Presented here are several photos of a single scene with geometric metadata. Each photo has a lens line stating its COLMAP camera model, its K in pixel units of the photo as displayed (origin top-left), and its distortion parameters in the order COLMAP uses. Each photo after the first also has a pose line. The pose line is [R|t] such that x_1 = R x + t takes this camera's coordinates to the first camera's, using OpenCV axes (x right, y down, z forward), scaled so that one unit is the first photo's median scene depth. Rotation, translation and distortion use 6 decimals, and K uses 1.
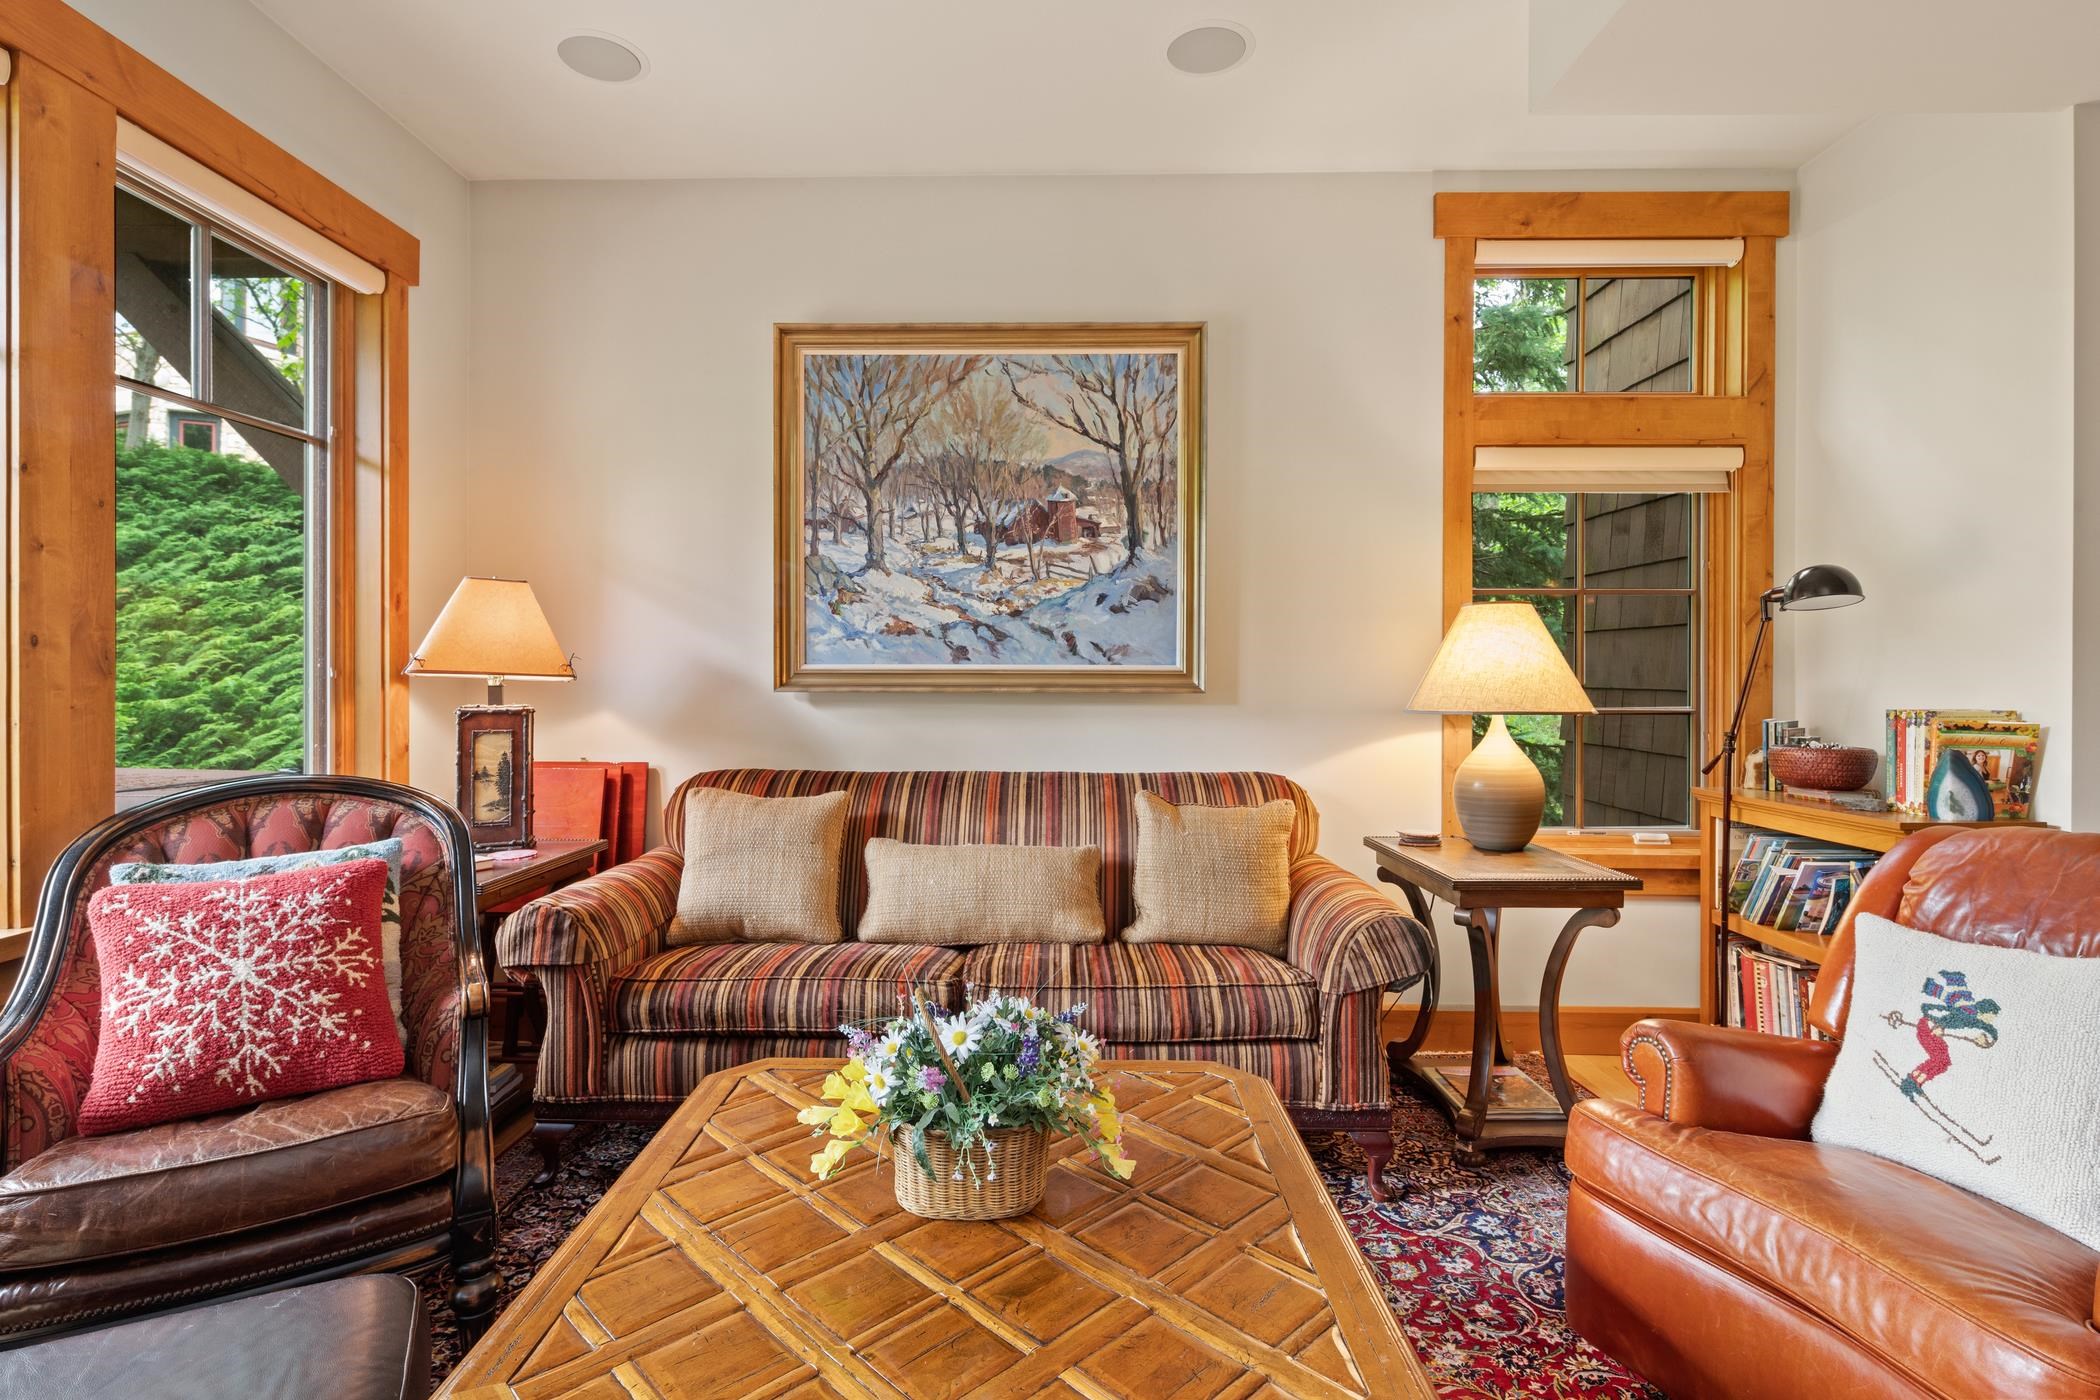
lens RADIAL K [[1023.6, 0, 1040.2], [0, 1023.6, 675.2], [0, 0, 1]] dist [0.004424, -0.004585]
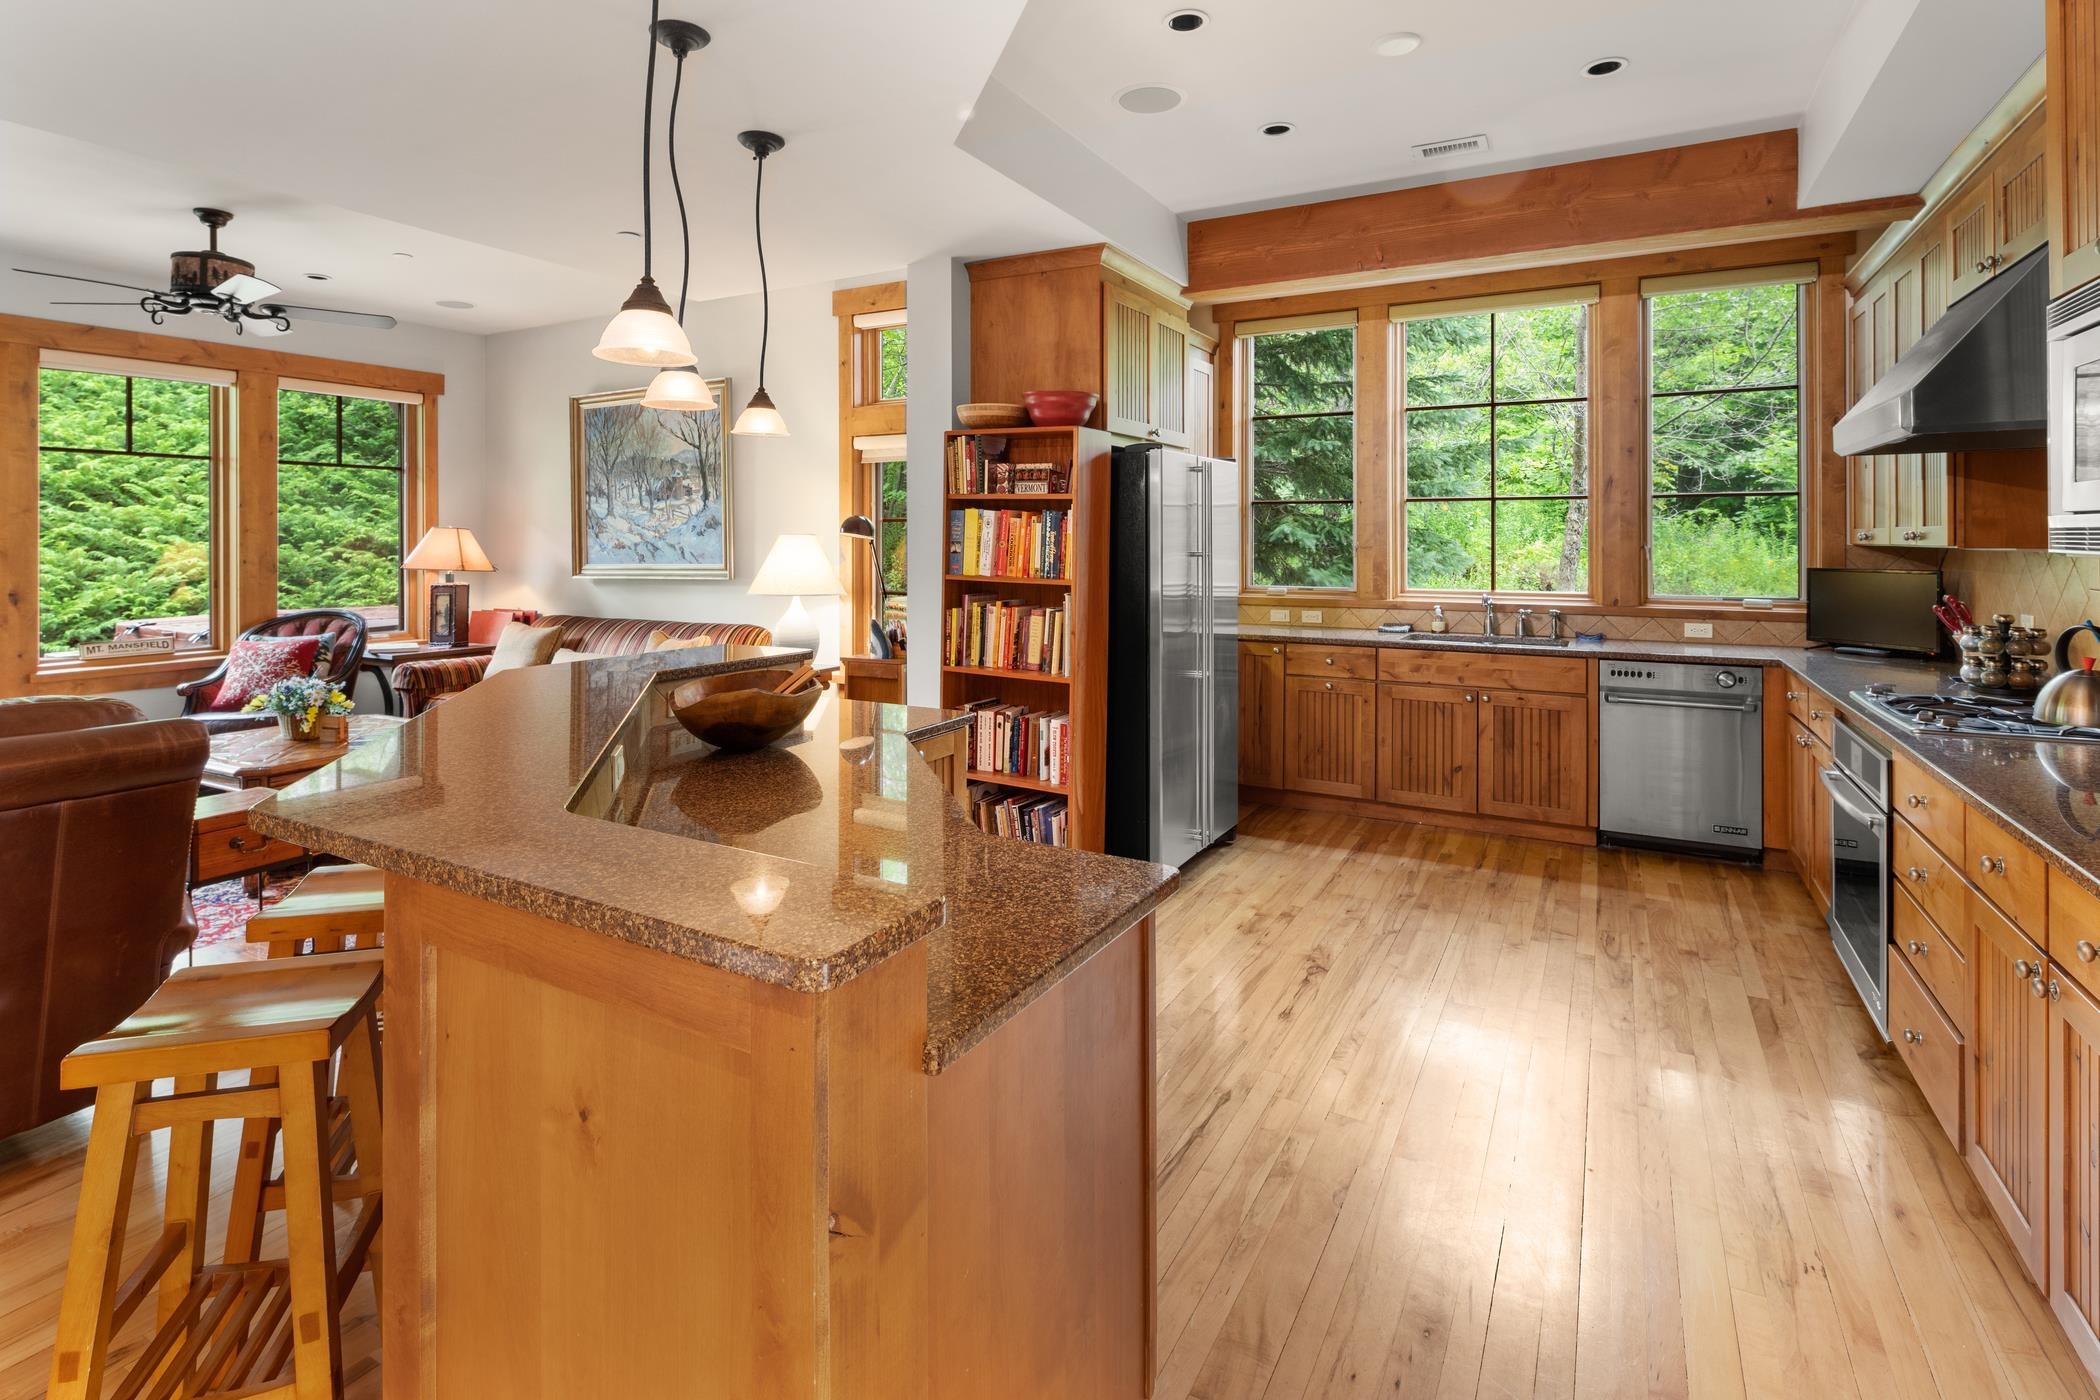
lens RADIAL K [[1023.6, 0, 1044.9], [0, 1023.6, 534.9], [0, 0, 1]] dist [0.004424, -0.004585]
pose [[0.886219, -0.008407, -0.463190, 1.497734], [0.004460, 0.999944, -0.009617, -0.043257], [0.463245, 0.006457, 0.886207, -0.354301]]
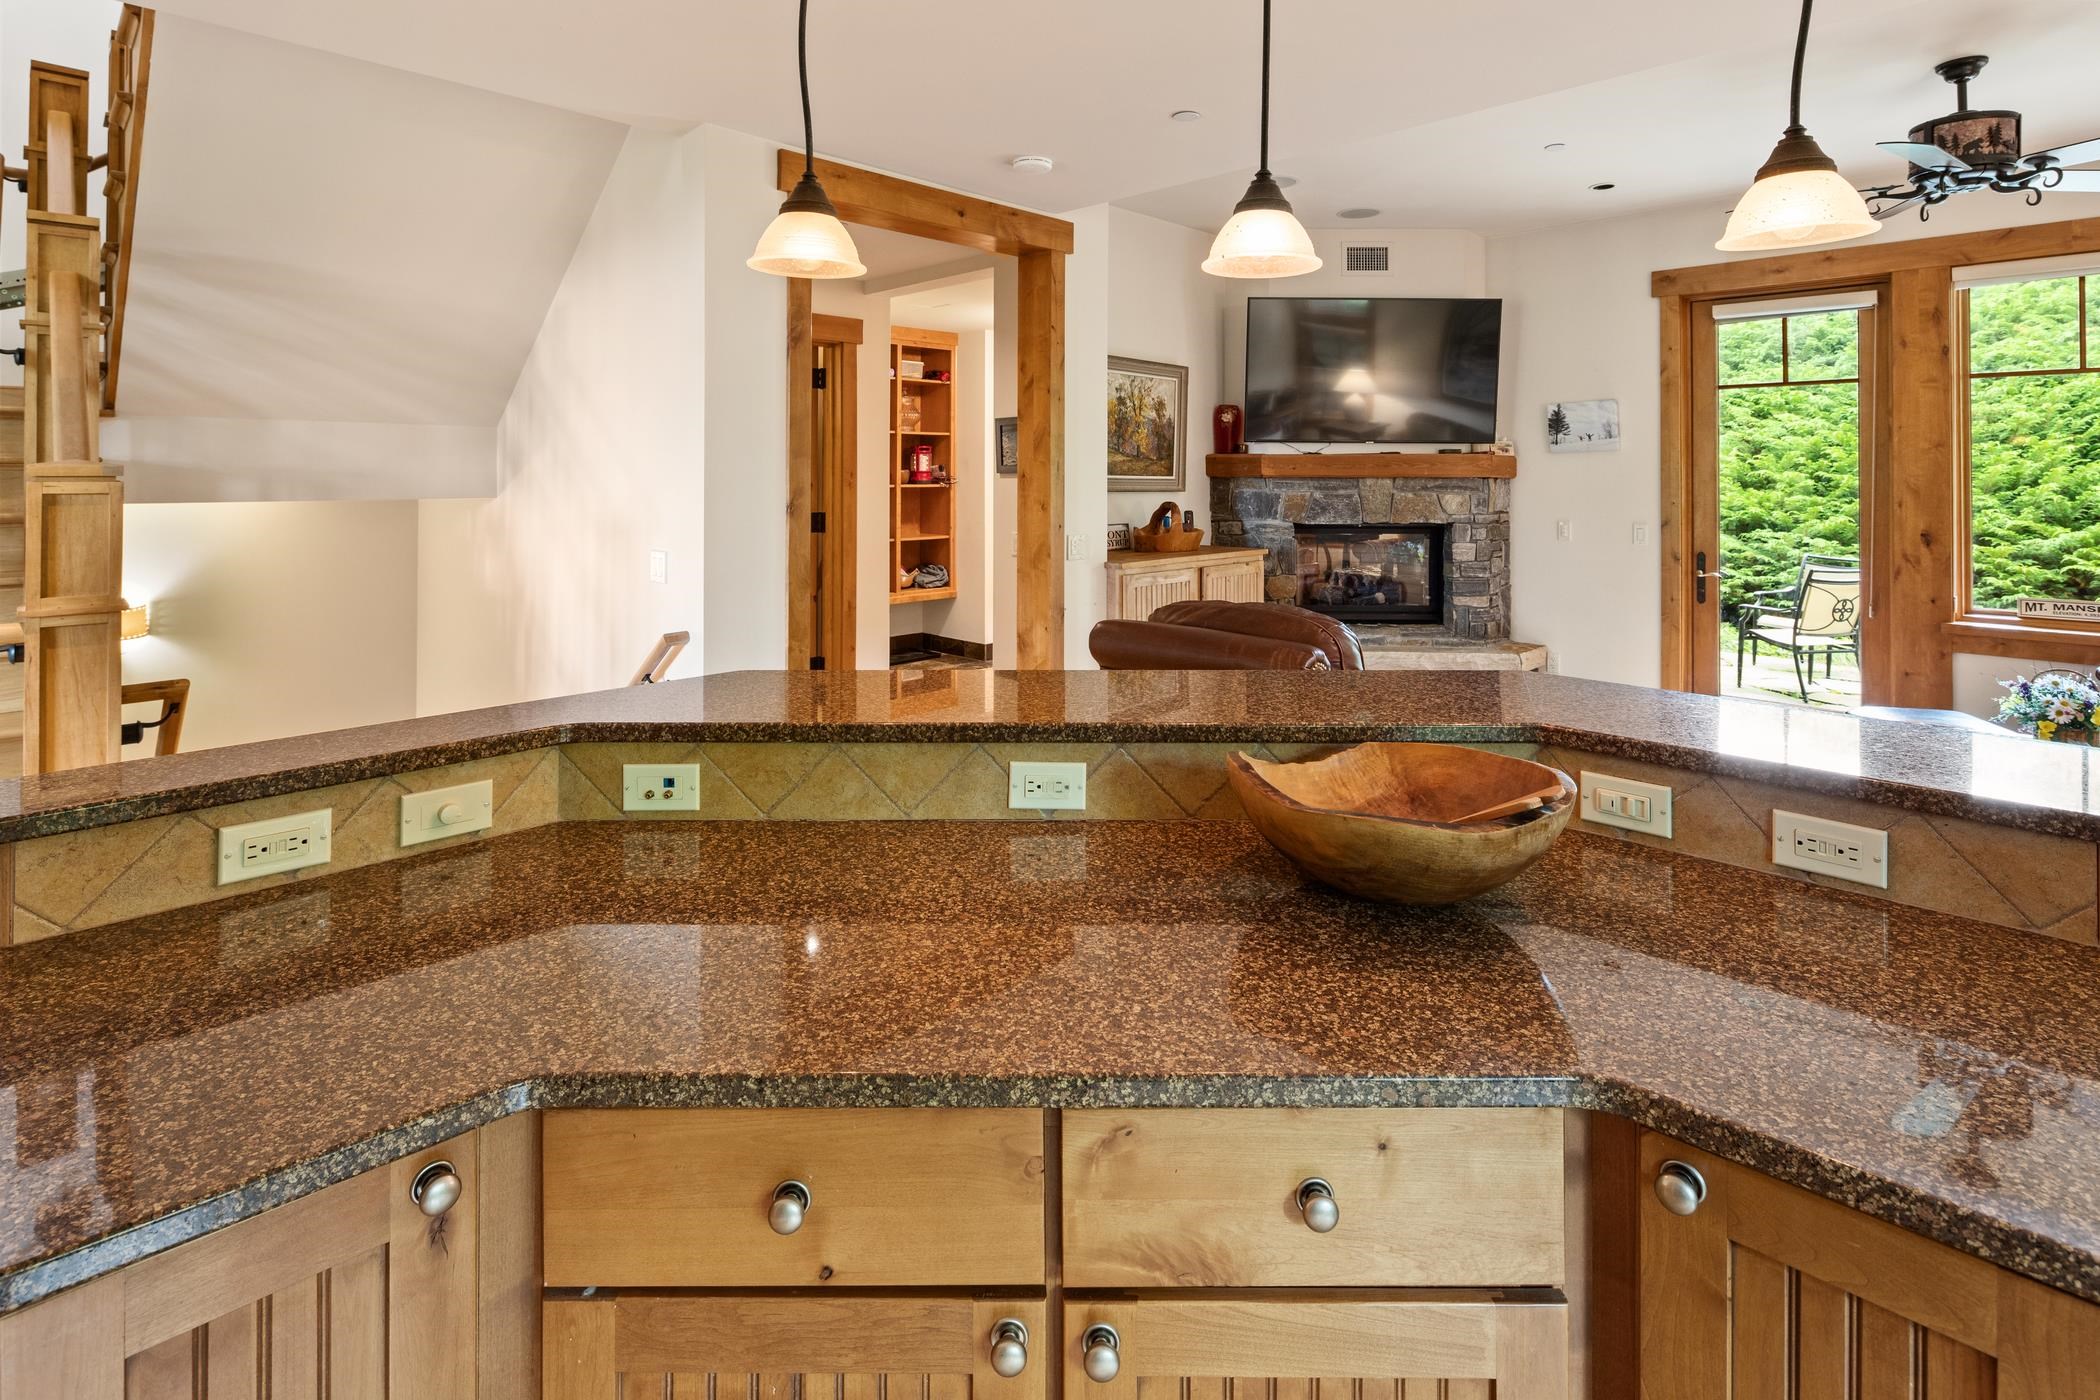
lens RADIAL K [[1023.6, 0, 1036.7], [0, 1023.6, 459.2], [0, 0, 1]] dist [0.004424, -0.004585]
pose [[-0.692391, -0.015130, -0.721364, 1.327554], [-0.008077, 0.999880, -0.013220, -0.052761], [0.721477, -0.003327, -0.692430, 0.385999]]
